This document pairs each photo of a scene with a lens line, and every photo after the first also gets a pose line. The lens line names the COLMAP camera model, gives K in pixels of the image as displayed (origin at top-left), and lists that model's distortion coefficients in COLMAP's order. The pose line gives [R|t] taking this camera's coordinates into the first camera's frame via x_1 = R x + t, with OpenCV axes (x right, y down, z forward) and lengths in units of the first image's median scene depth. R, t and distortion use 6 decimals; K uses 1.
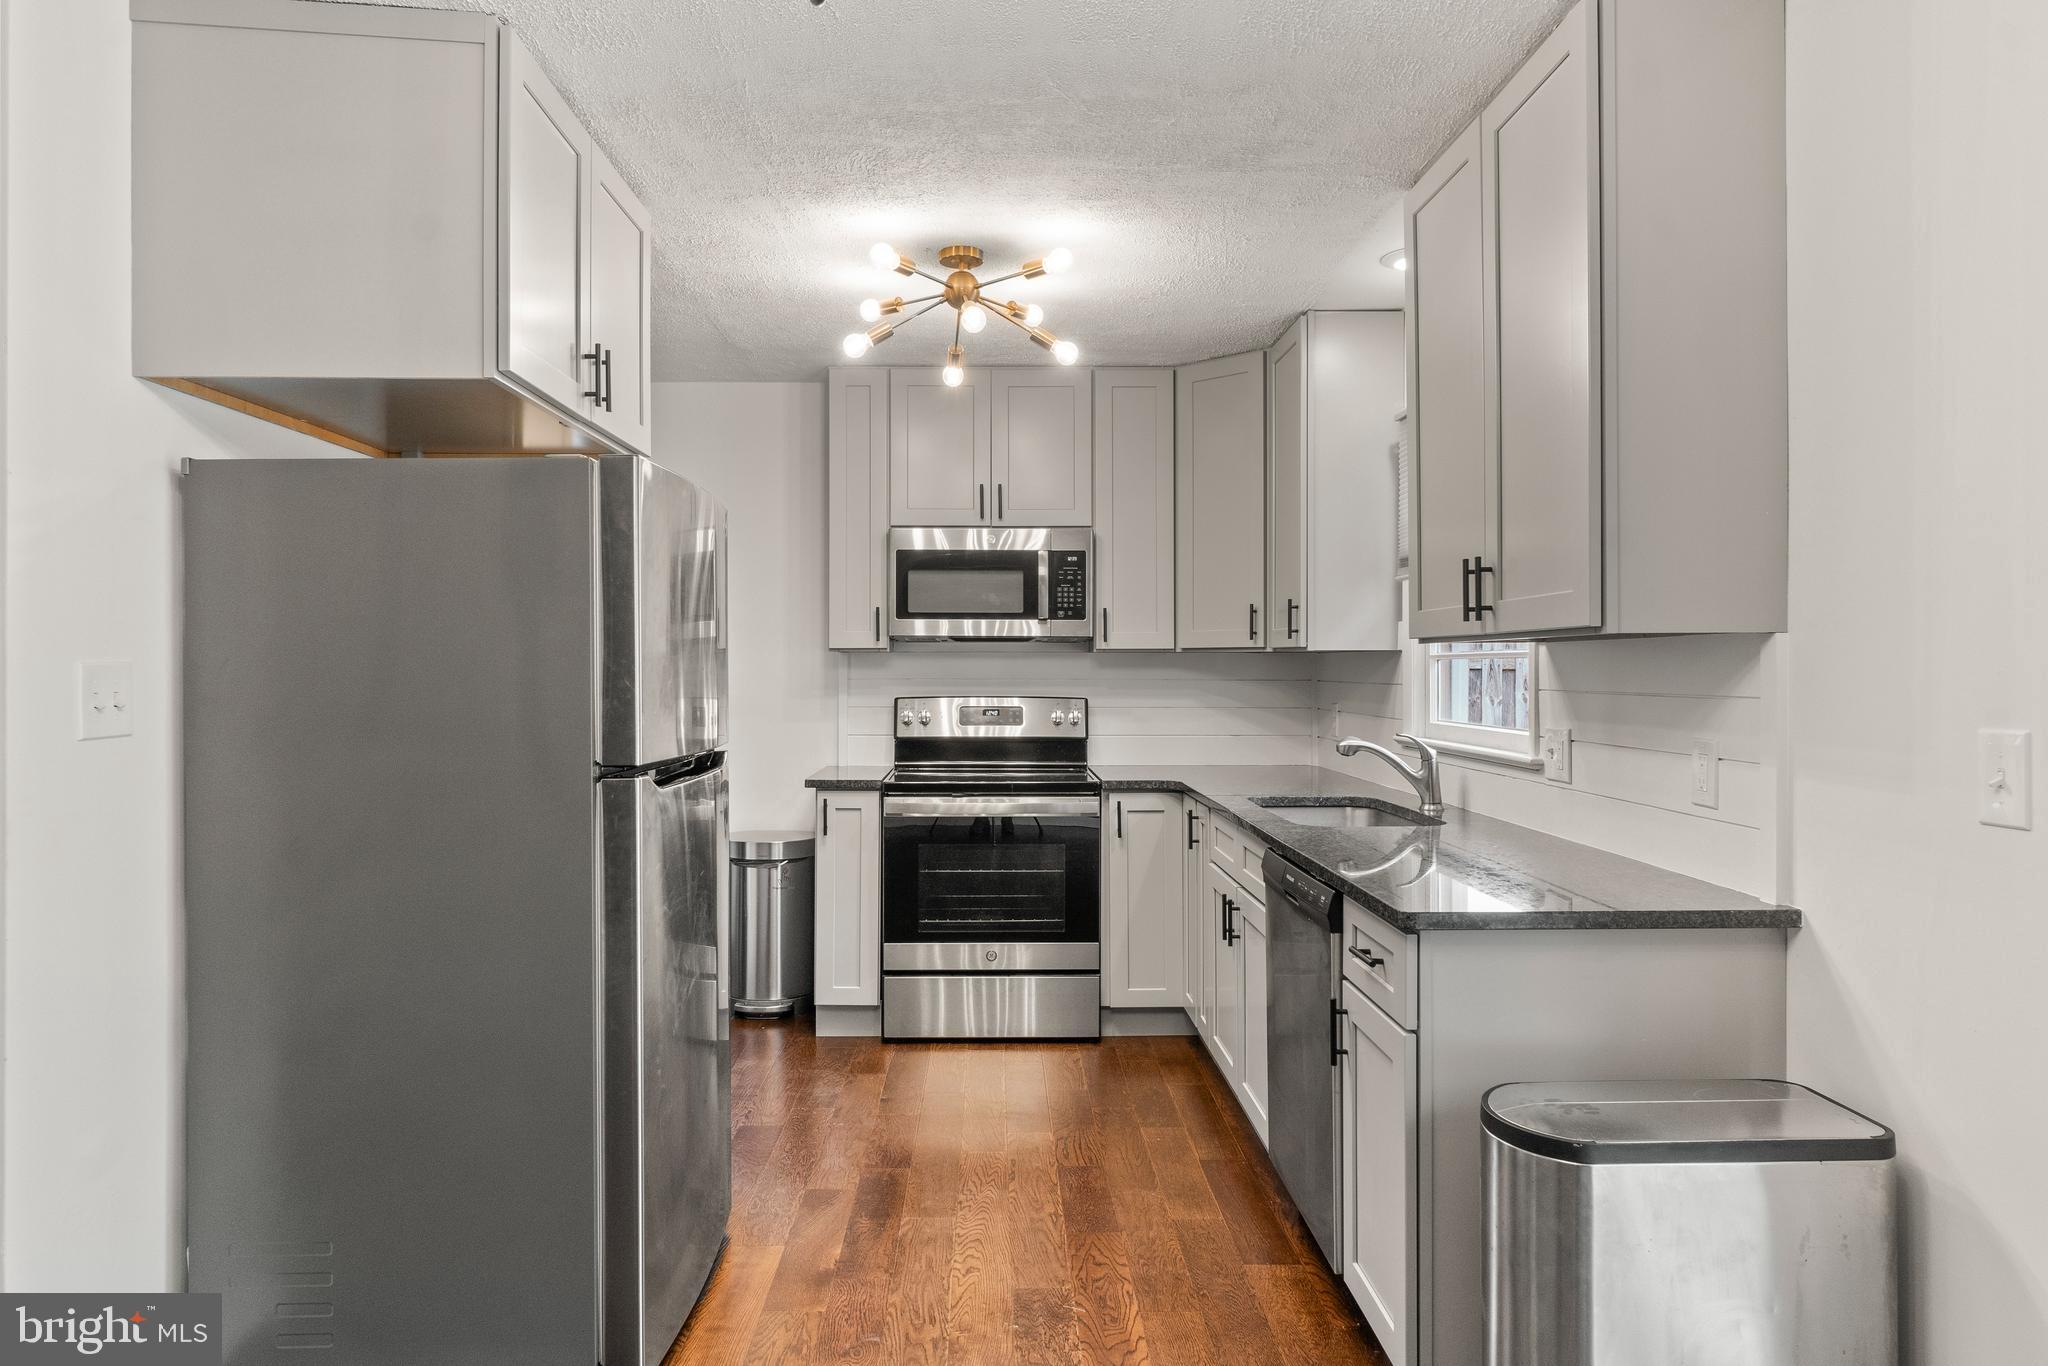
lens RADIAL K [[1264.3, 0, 1015.9], [0, 1264.3, 673.1], [0, 0, 1]] dist [0.005036, 0.002181]
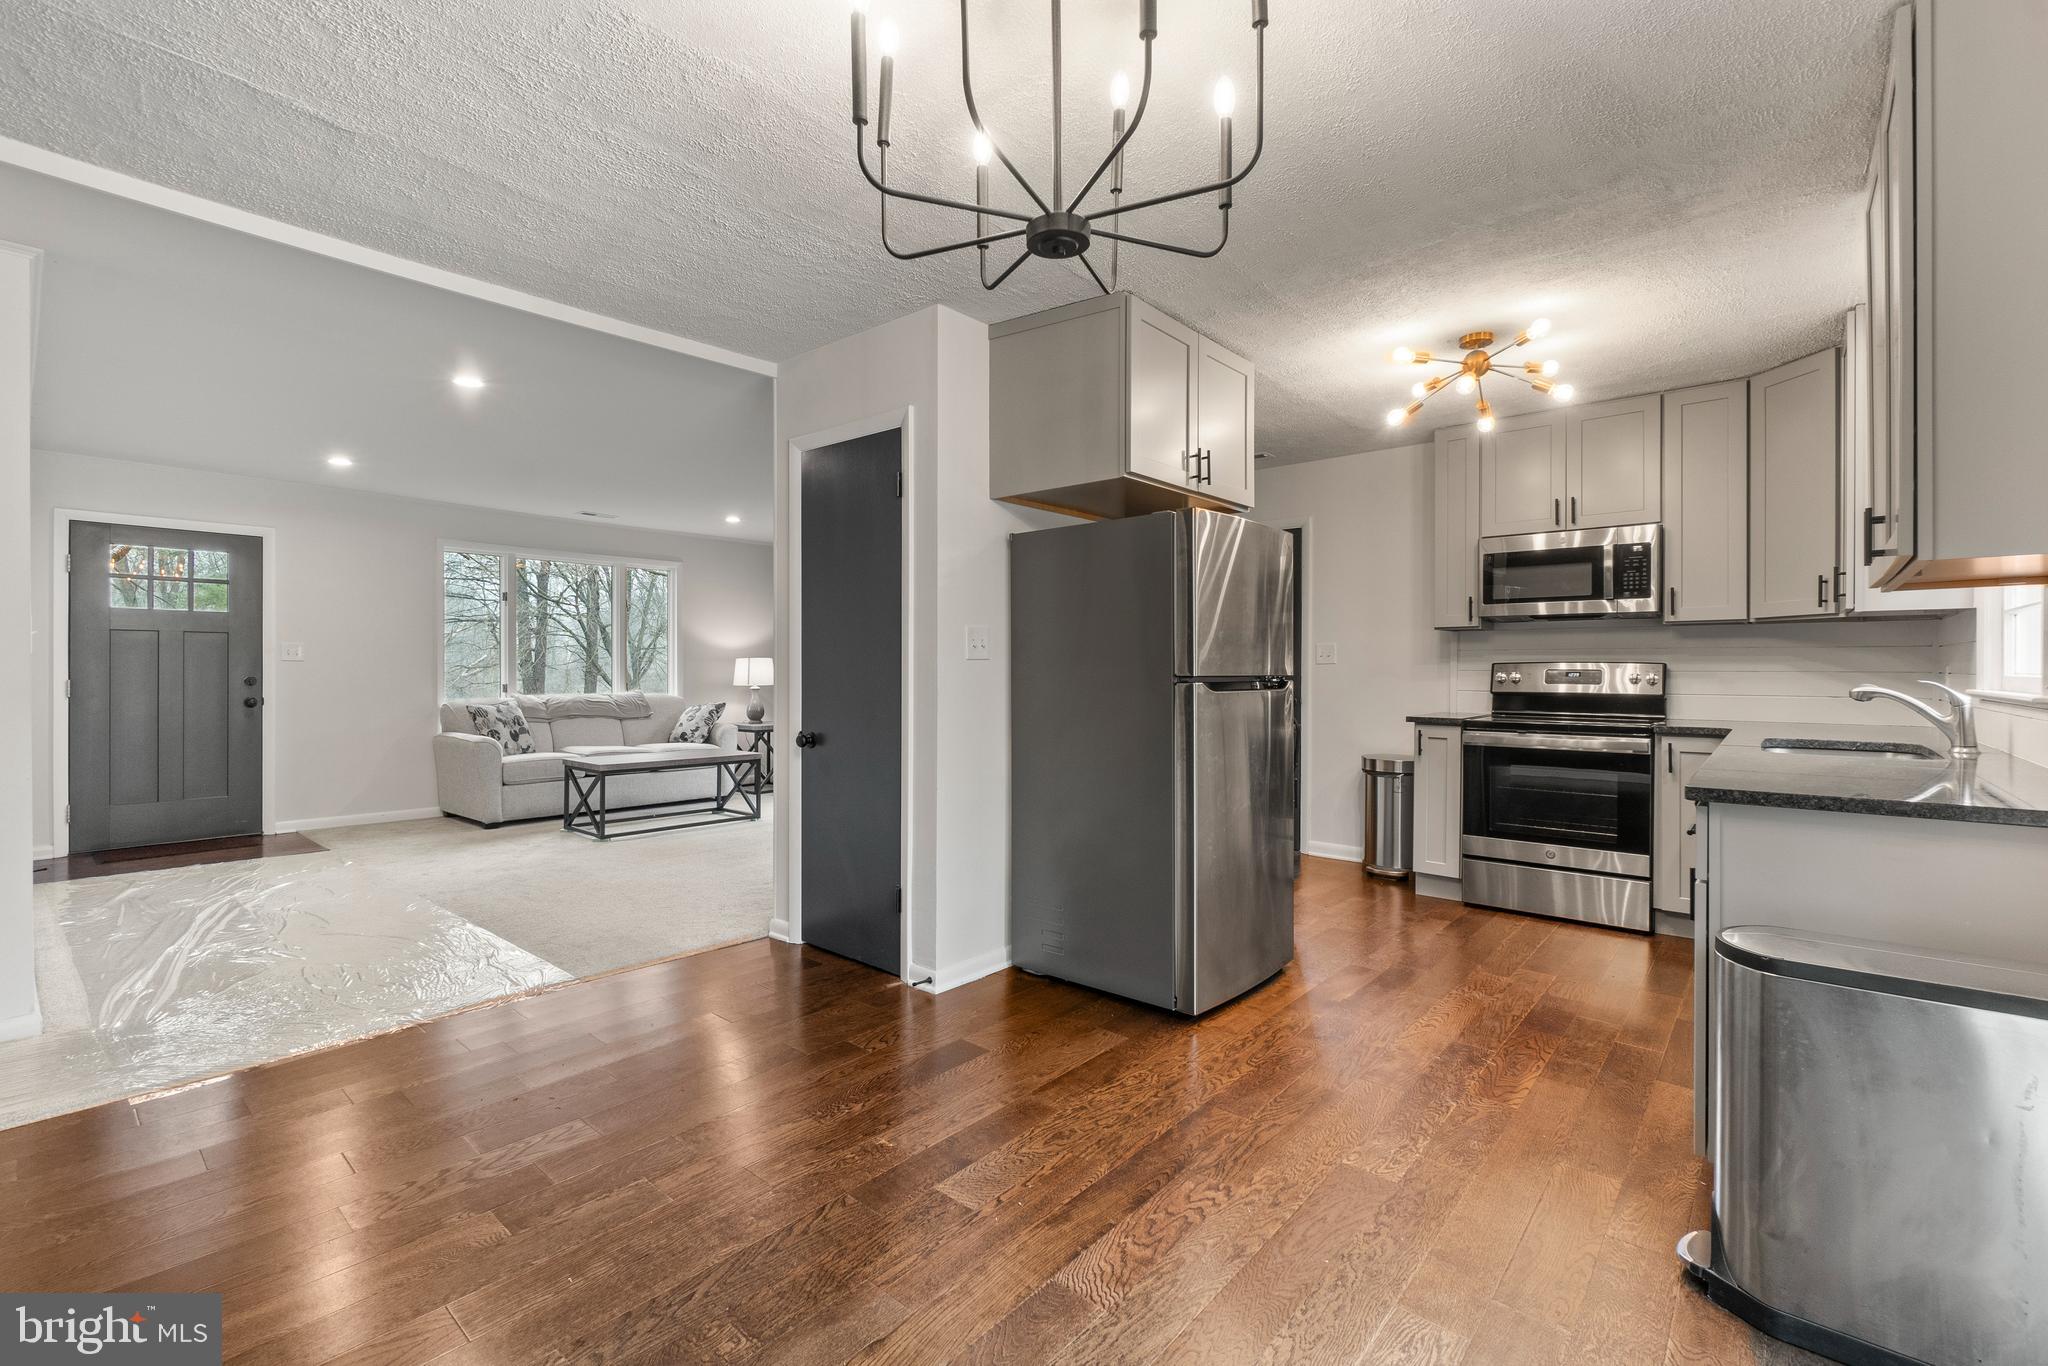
lens RADIAL K [[886.3, 0, 1018.5], [0, 886.3, 676.8], [0, 0, 1]] dist [-0.006470, 0.000451]
pose [[0.744270, 0.006858, -0.667843, 0.182869], [-0.002654, 0.999970, 0.007311, 0.032275], [0.667873, -0.003669, 0.744266, -0.062638]]
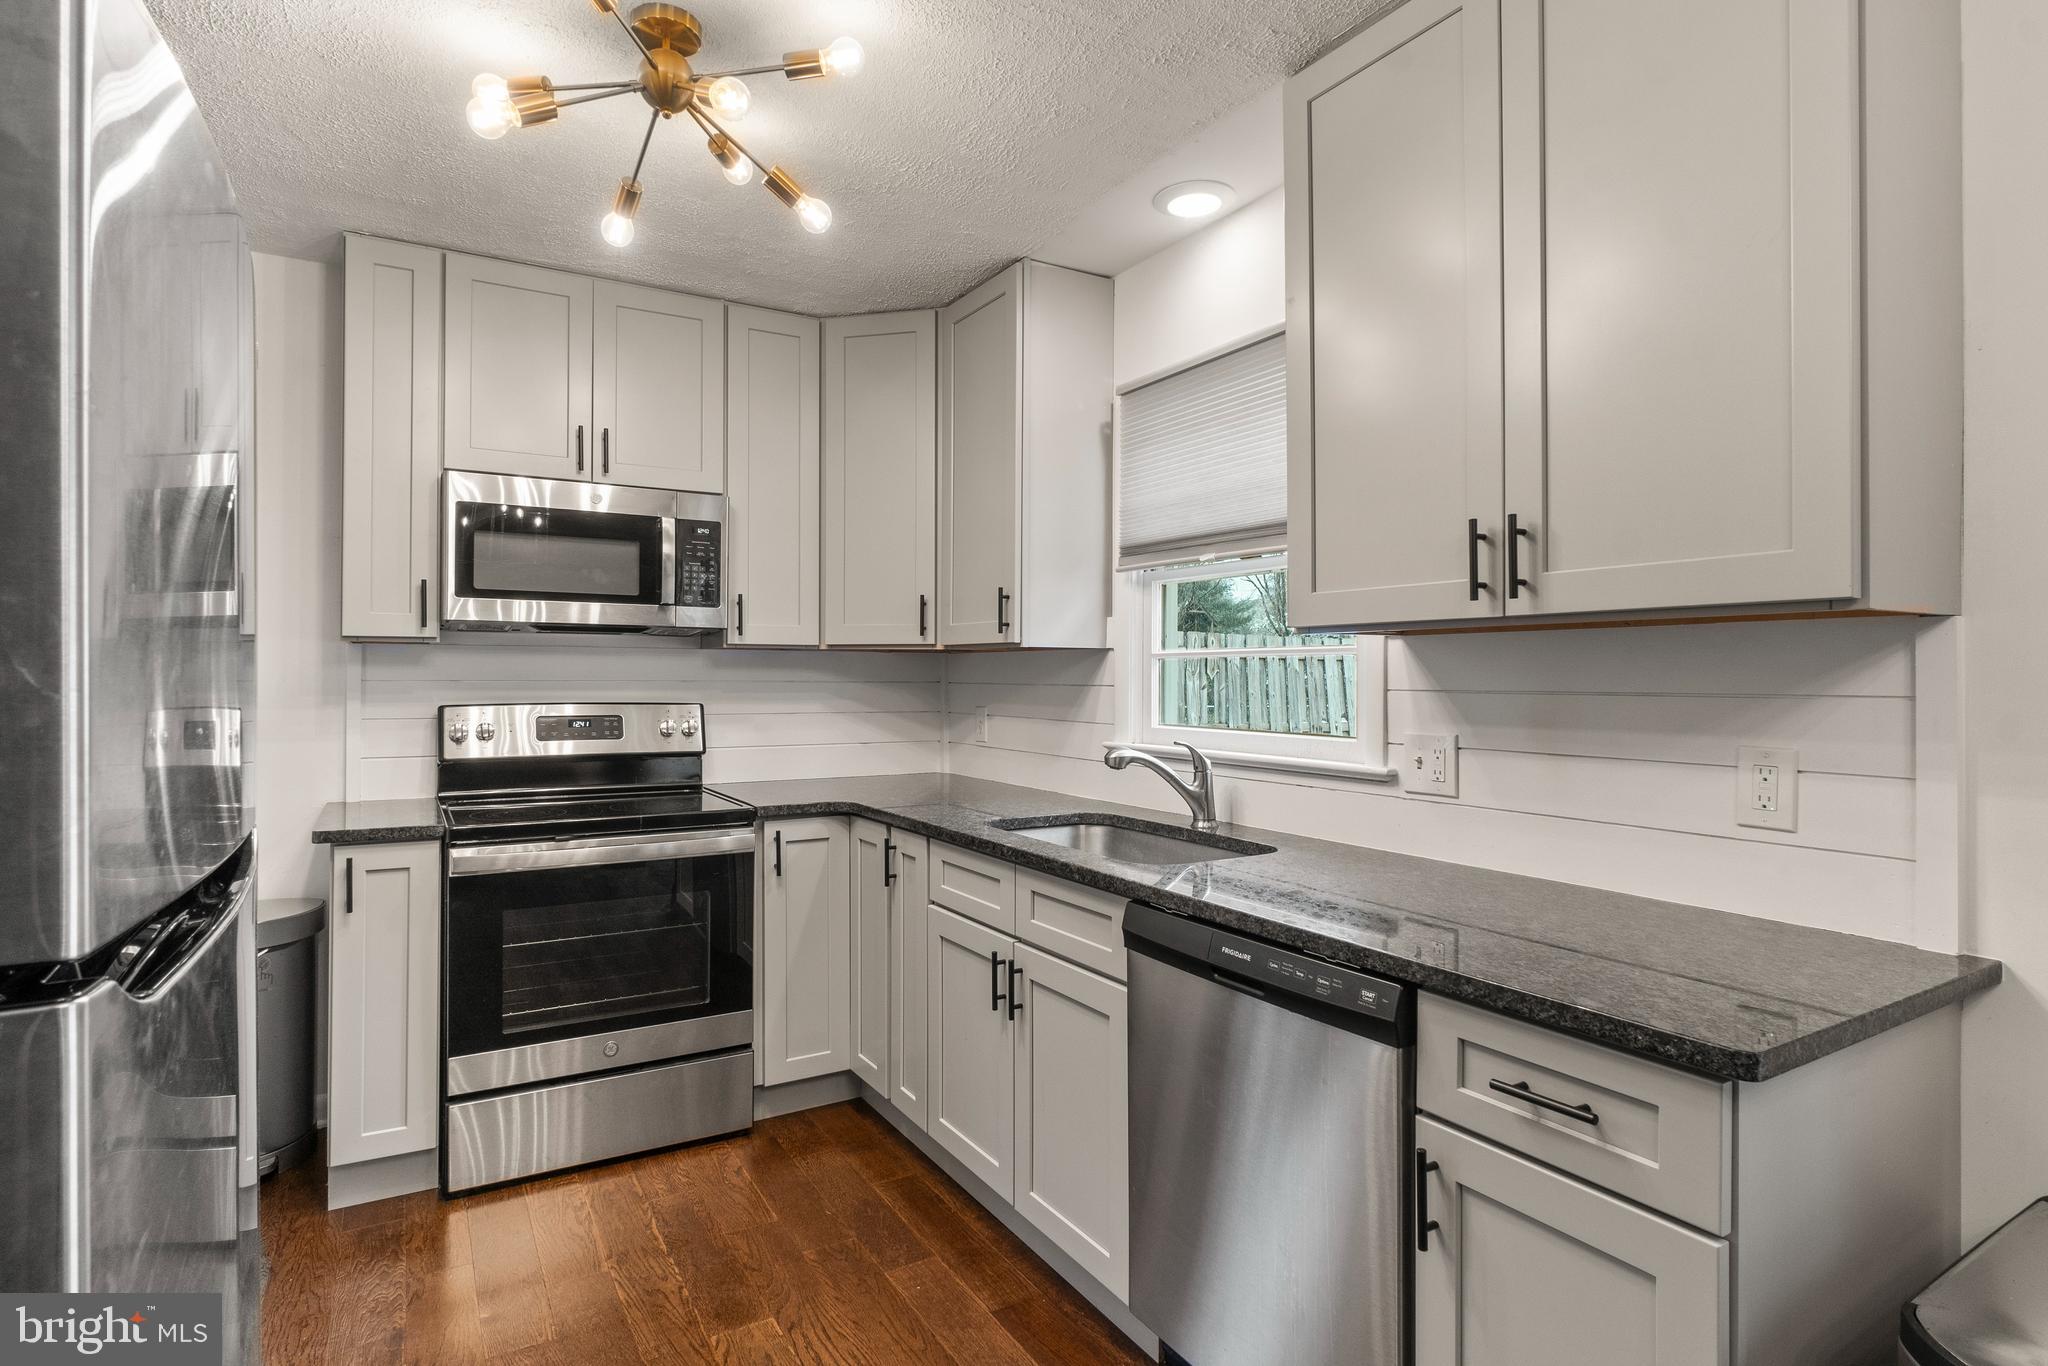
lens RADIAL K [[1047.9, 0, 1025.6], [0, 1047.9, 674.8], [0, 0, 1]] dist [-0.002275, 0.001161]
pose [[0.869874, 0.003239, 0.493263, -0.112074], [-0.001099, 0.999989, -0.004628, 0.004288], [-0.493273, 0.003483, 0.869868, 0.336524]]
